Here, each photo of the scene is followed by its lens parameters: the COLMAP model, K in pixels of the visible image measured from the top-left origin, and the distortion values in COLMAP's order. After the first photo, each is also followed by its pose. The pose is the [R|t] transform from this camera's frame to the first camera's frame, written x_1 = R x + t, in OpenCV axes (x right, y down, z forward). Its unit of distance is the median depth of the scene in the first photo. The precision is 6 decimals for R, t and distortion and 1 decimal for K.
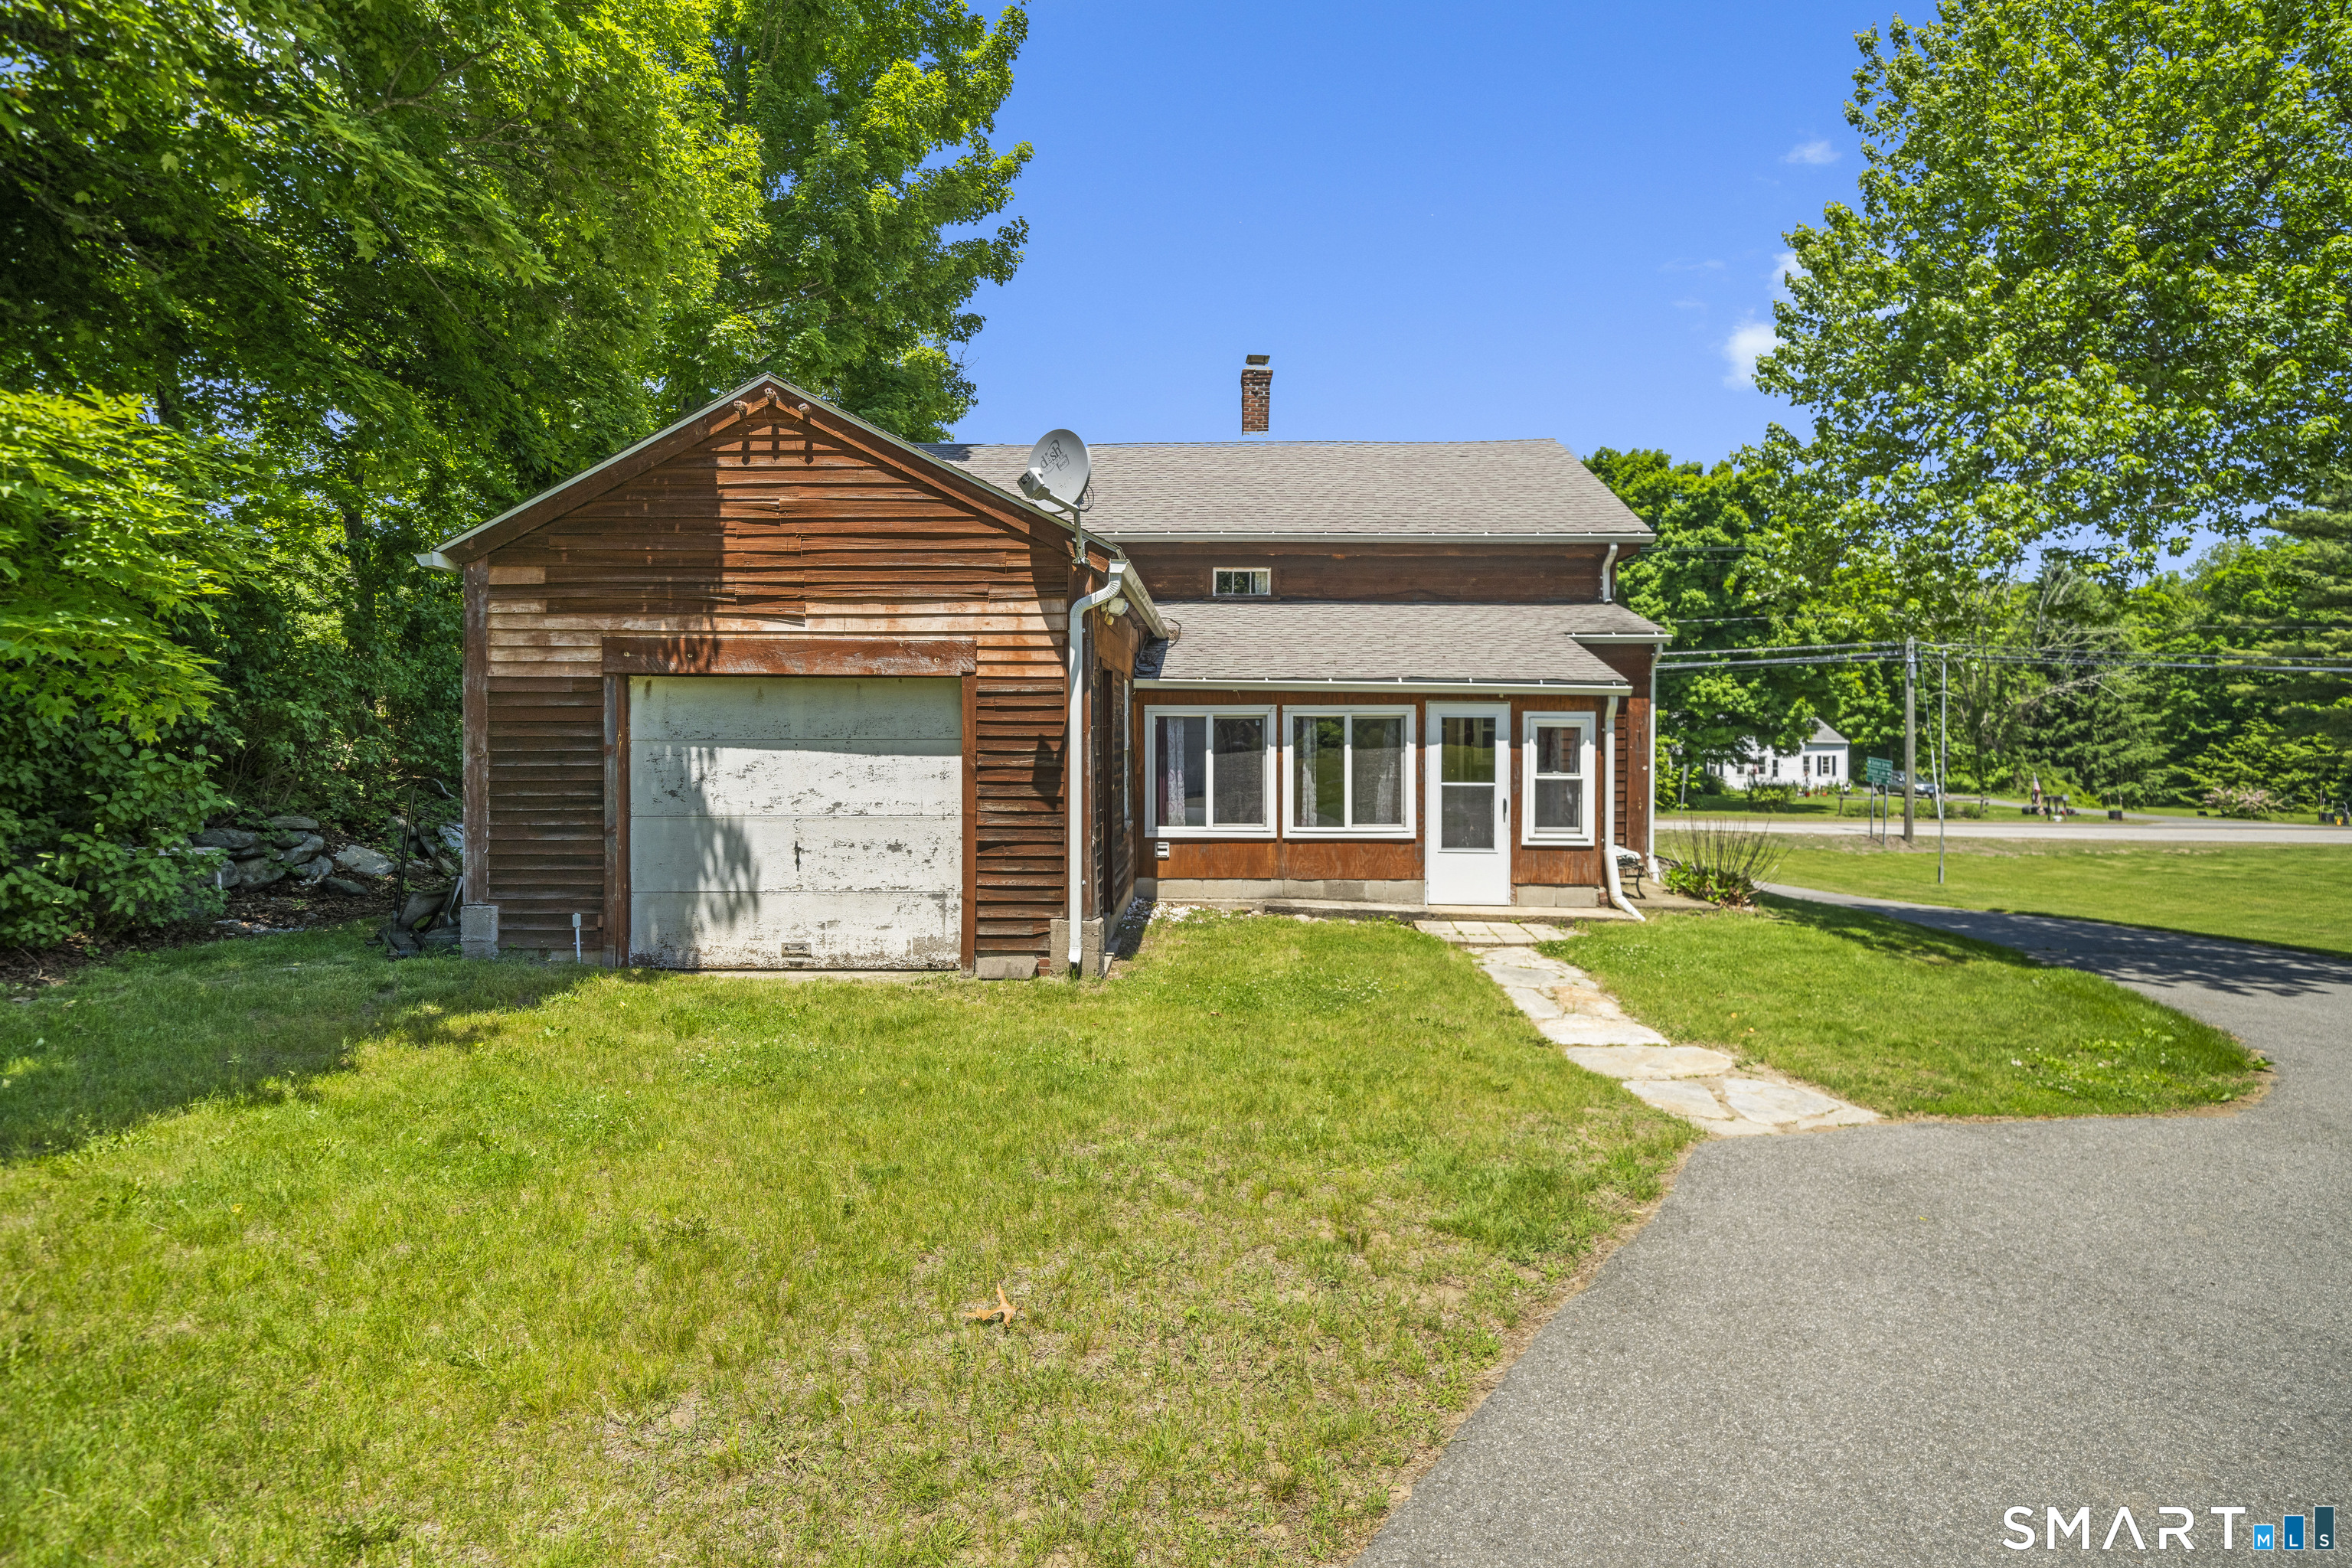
lens RADIAL K [[1009.7, 0, 1259.7], [0, 1009.7, 748.5], [0, 0, 1]] dist [-0.000769, -0.000293]
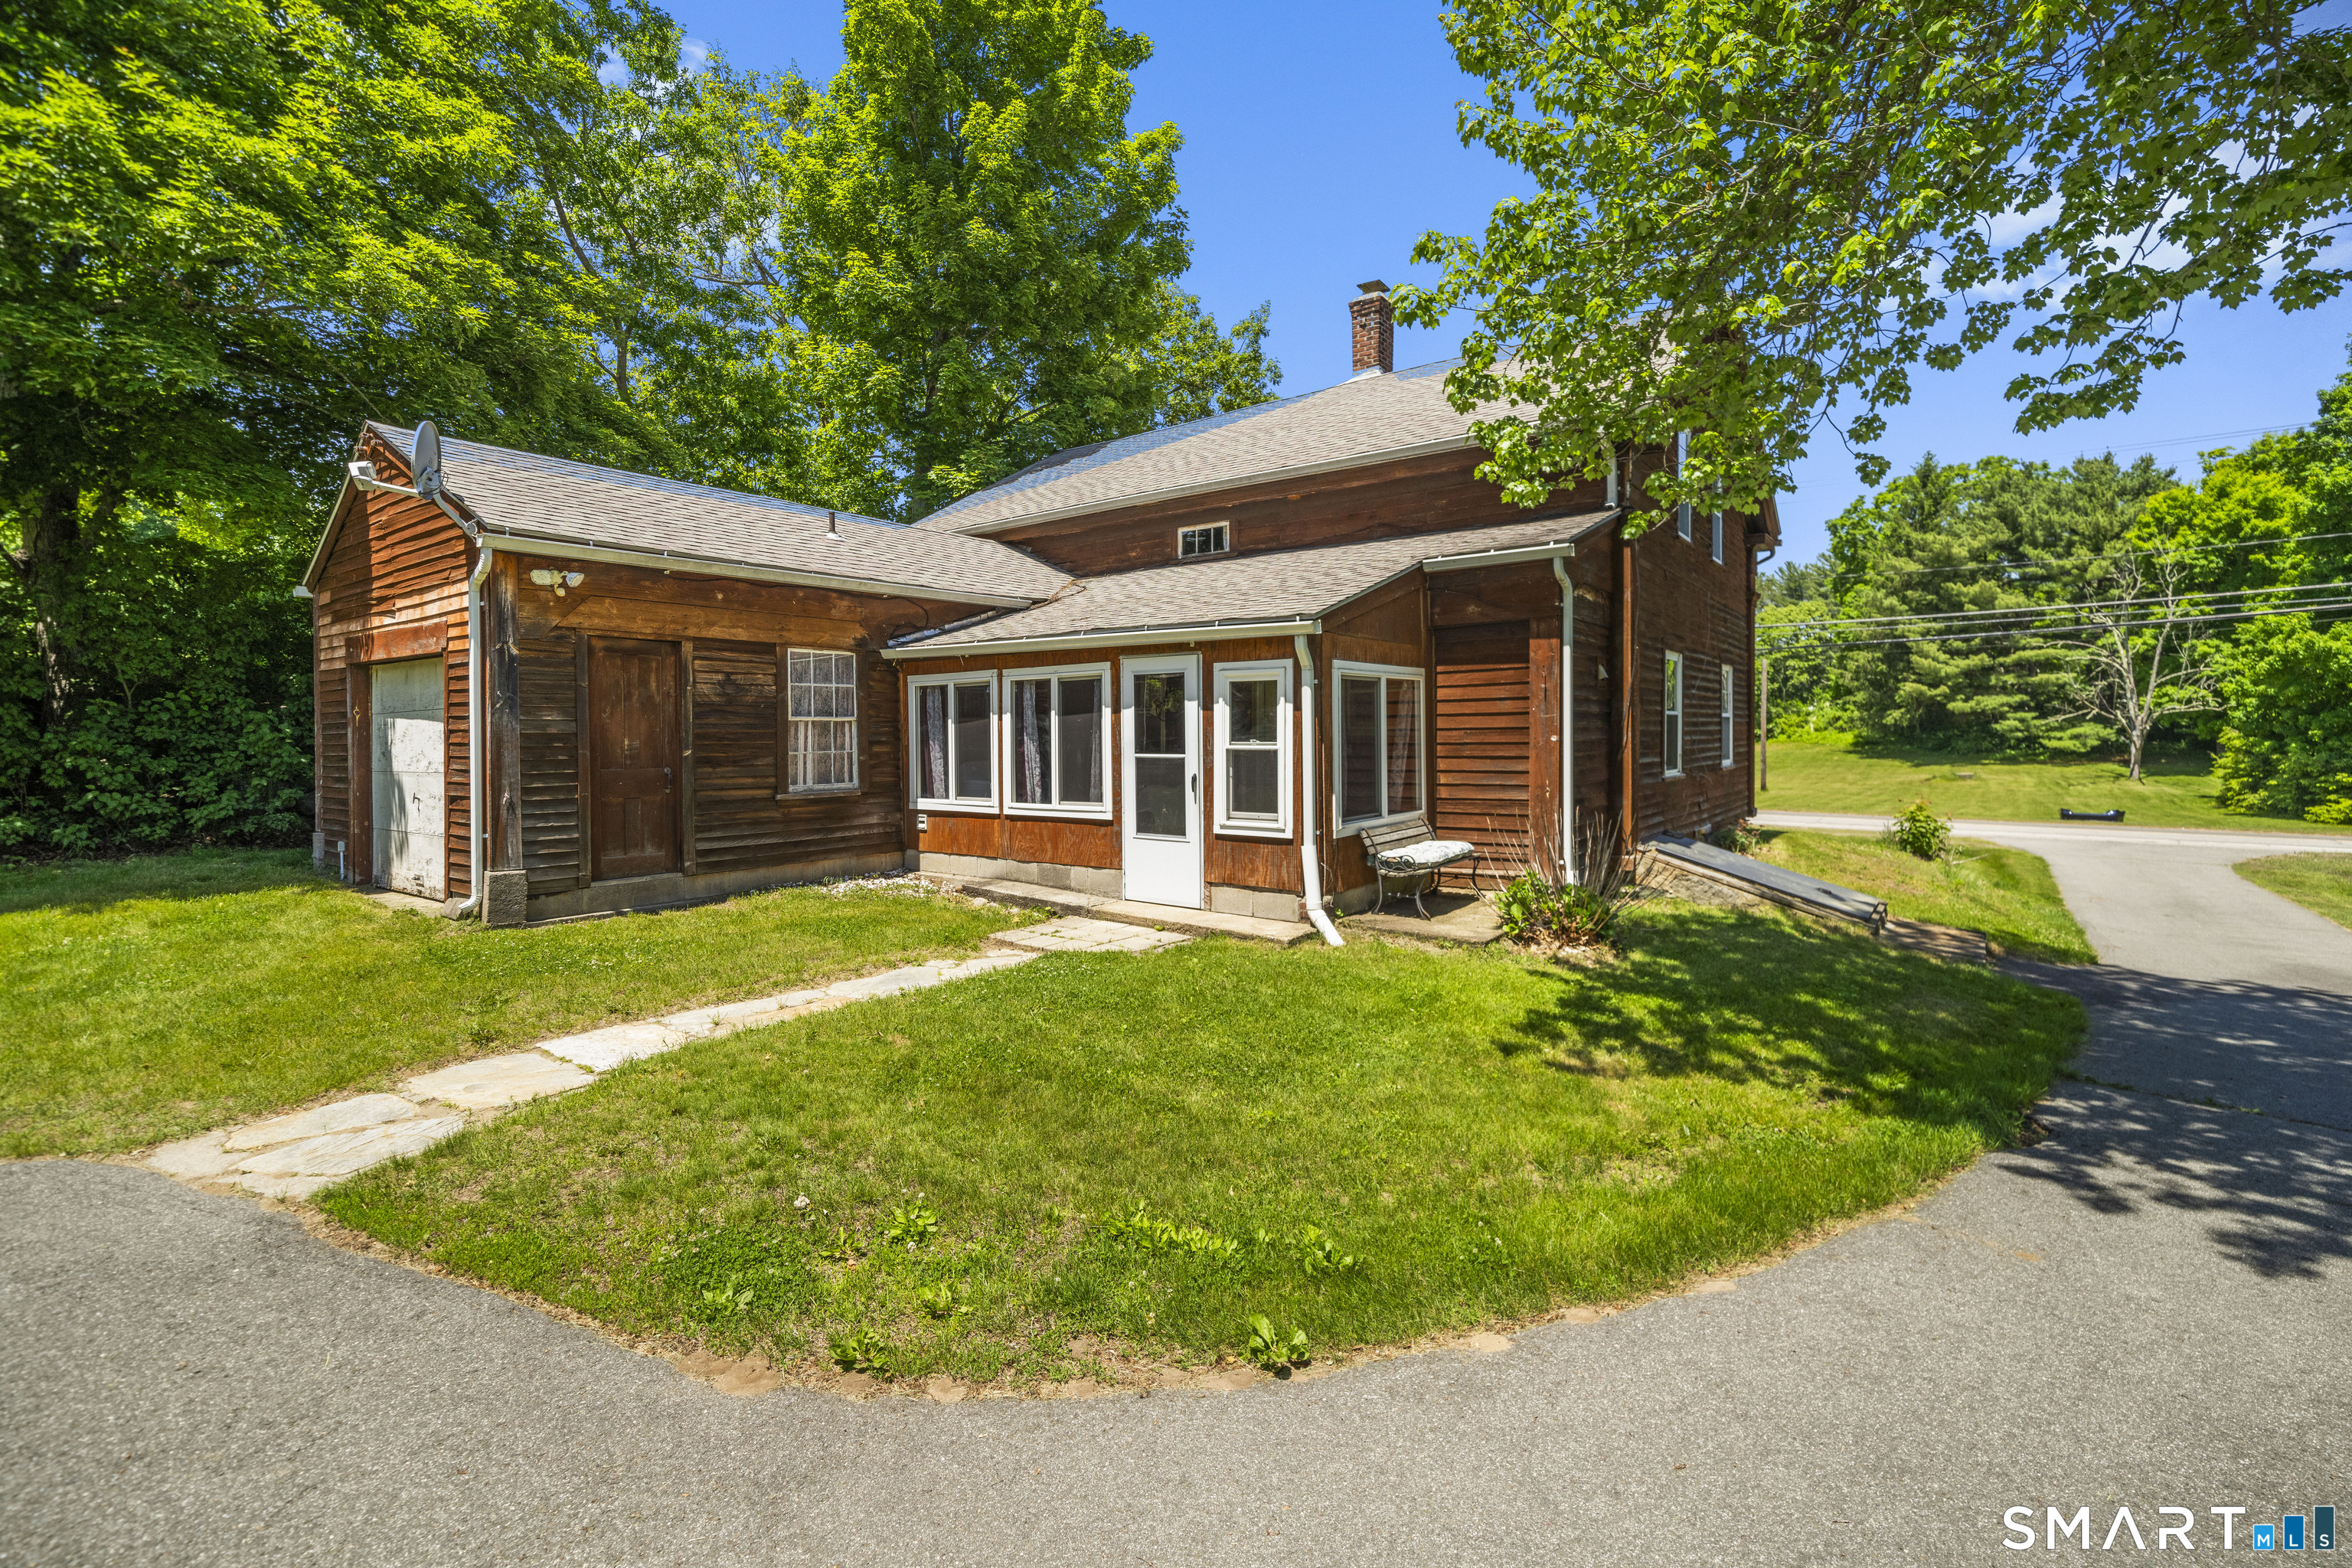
lens RADIAL K [[1009.7, 0, 1259.7], [0, 1009.7, 748.5], [0, 0, 1]] dist [-0.000769, -0.000293]
pose [[0.827184, -0.002558, -0.561926, 0.729583], [0.007029, 0.999959, 0.005794, 0.025274], [0.561888, -0.008743, 0.827167, 0.371897]]
